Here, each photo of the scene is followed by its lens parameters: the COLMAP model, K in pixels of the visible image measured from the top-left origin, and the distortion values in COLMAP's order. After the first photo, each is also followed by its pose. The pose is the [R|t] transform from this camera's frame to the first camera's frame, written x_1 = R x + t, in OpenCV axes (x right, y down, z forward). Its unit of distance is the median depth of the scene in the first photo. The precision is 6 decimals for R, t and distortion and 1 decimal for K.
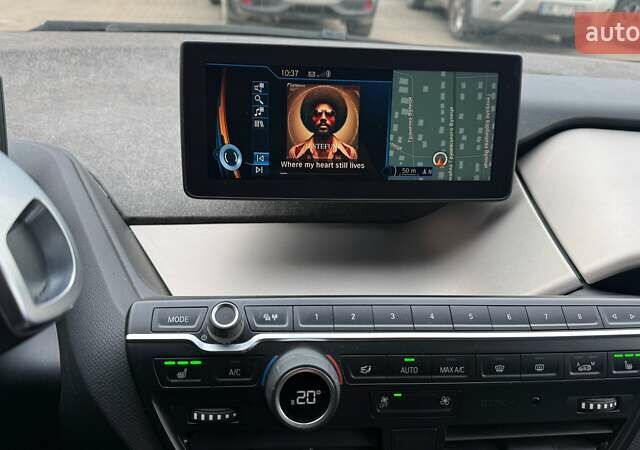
lens RADIAL K [[553.6, 0, 317.6], [0, 553.6, 221.5], [0, 0, 1]] dist [0.049120, -0.055093]
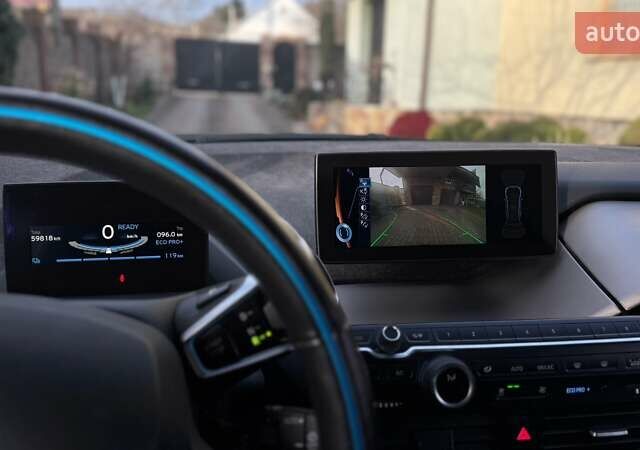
lens RADIAL K [[547.0, 0, 315.0], [0, 547.0, 231.6], [0, 0, 1]] dist [0.102871, -0.130174]
pose [[0.998785, -0.049096, 0.004277, -0.206510], [0.049236, 0.990333, -0.129676, 0.043506], [0.002131, 0.129729, 0.991547, -0.290272]]
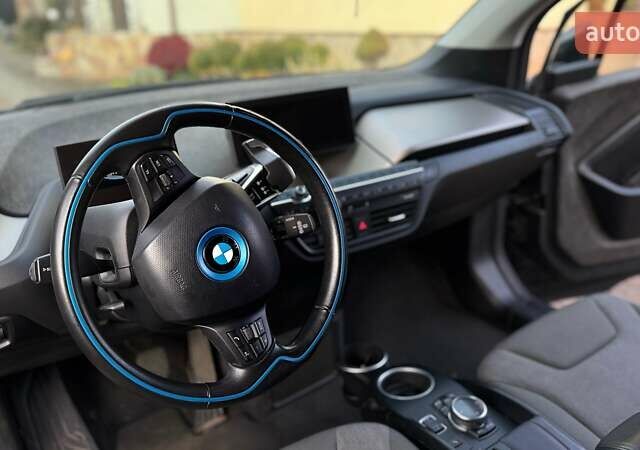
lens RADIAL K [[547.0, 0, 319.7], [0, 547.0, 225.0], [0, 0, 1]] dist [0.102871, -0.130174]
pose [[0.889661, -0.255691, 0.378319, -0.703200], [0.254845, 0.965514, 0.053256, 0.122086], [-0.378889, 0.049032, 0.924142, -1.014290]]
